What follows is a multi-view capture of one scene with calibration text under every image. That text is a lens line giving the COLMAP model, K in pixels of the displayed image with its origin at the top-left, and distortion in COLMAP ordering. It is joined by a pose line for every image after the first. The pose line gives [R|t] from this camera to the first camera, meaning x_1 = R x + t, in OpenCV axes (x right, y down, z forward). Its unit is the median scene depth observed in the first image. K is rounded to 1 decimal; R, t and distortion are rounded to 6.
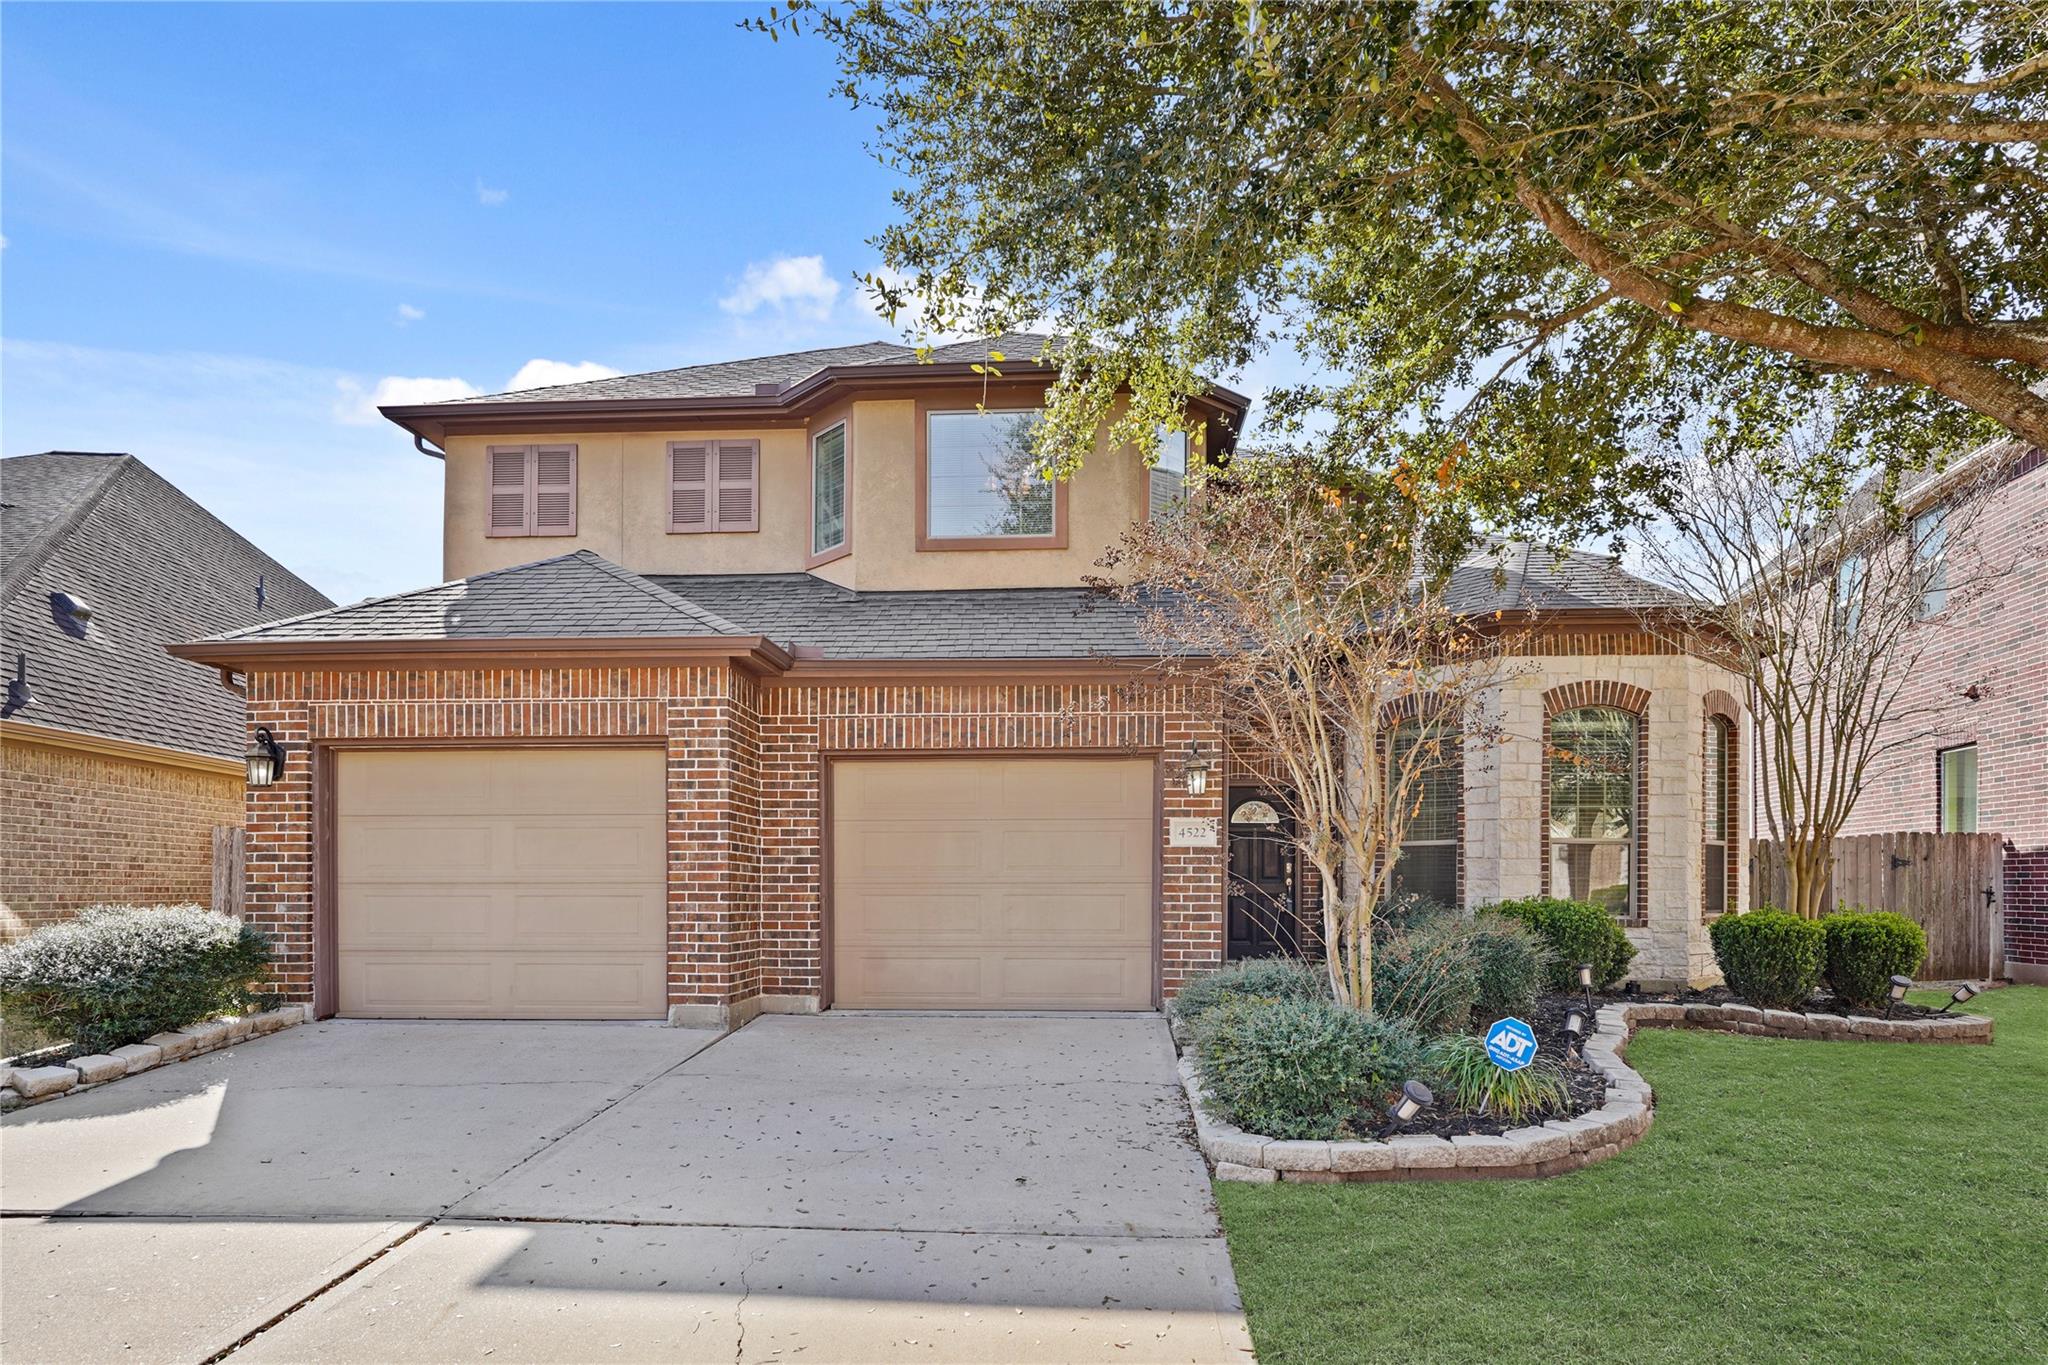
lens RADIAL K [[1195.2, 0, 1023.5], [0, 1195.2, 674.2], [0, 0, 1]] dist [0.002288, -0.001217]
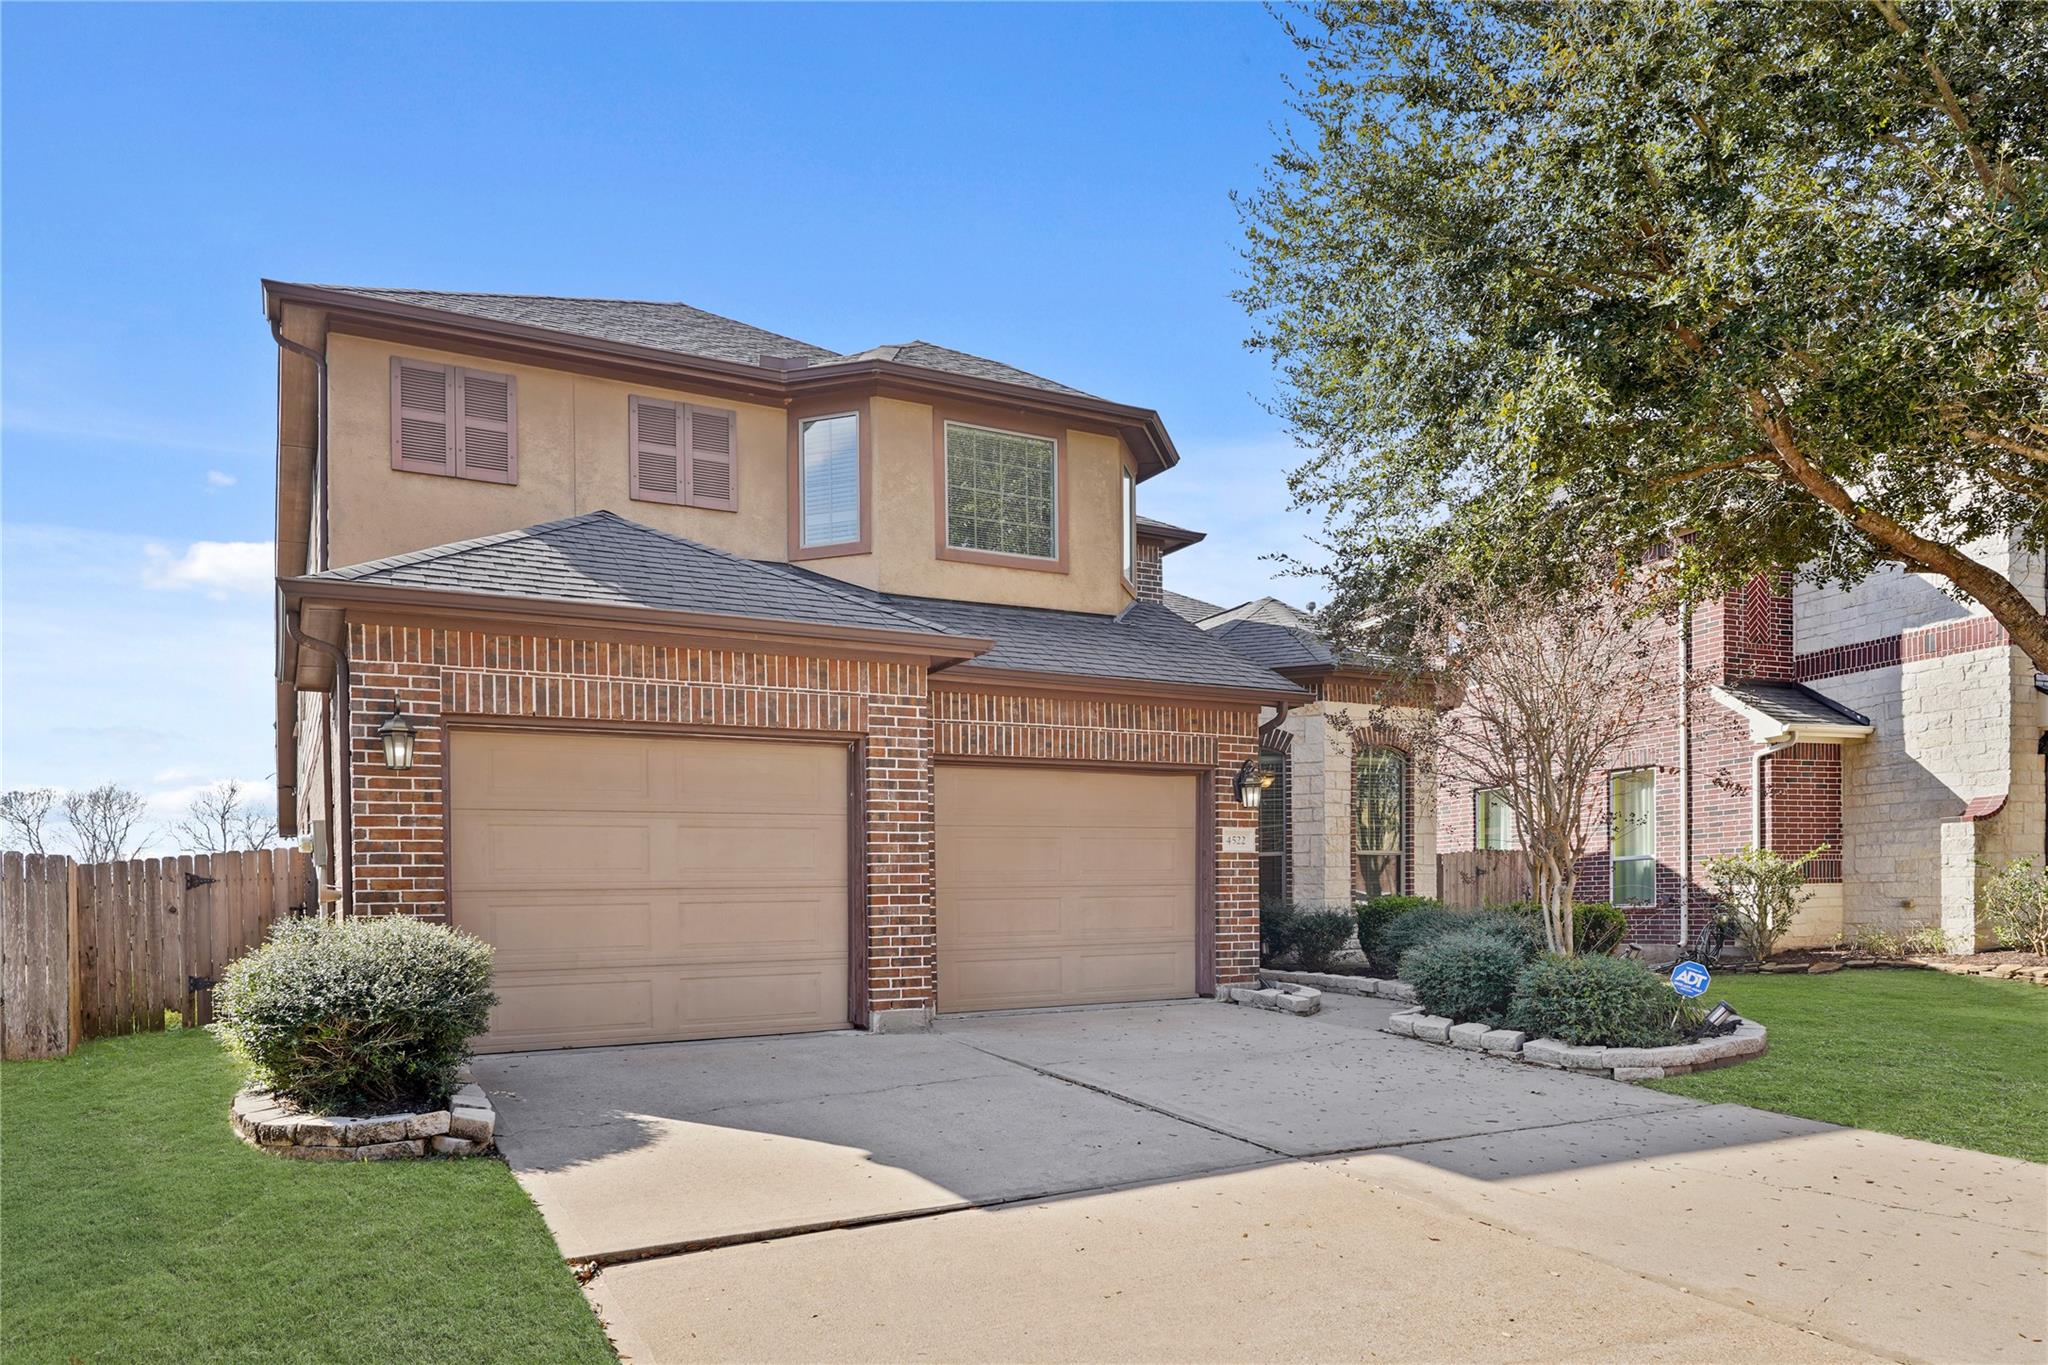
lens RADIAL K [[1282.7, 0, 1023.1], [0, 1282.7, 691.5], [0, 0, 1]] dist [0.001166, 0.001488]
pose [[0.852926, 0.070182, 0.517293, -0.712933], [-0.070436, 0.997332, -0.019174, 0.028648], [-0.517259, -0.020082, 0.855593, 0.053071]]
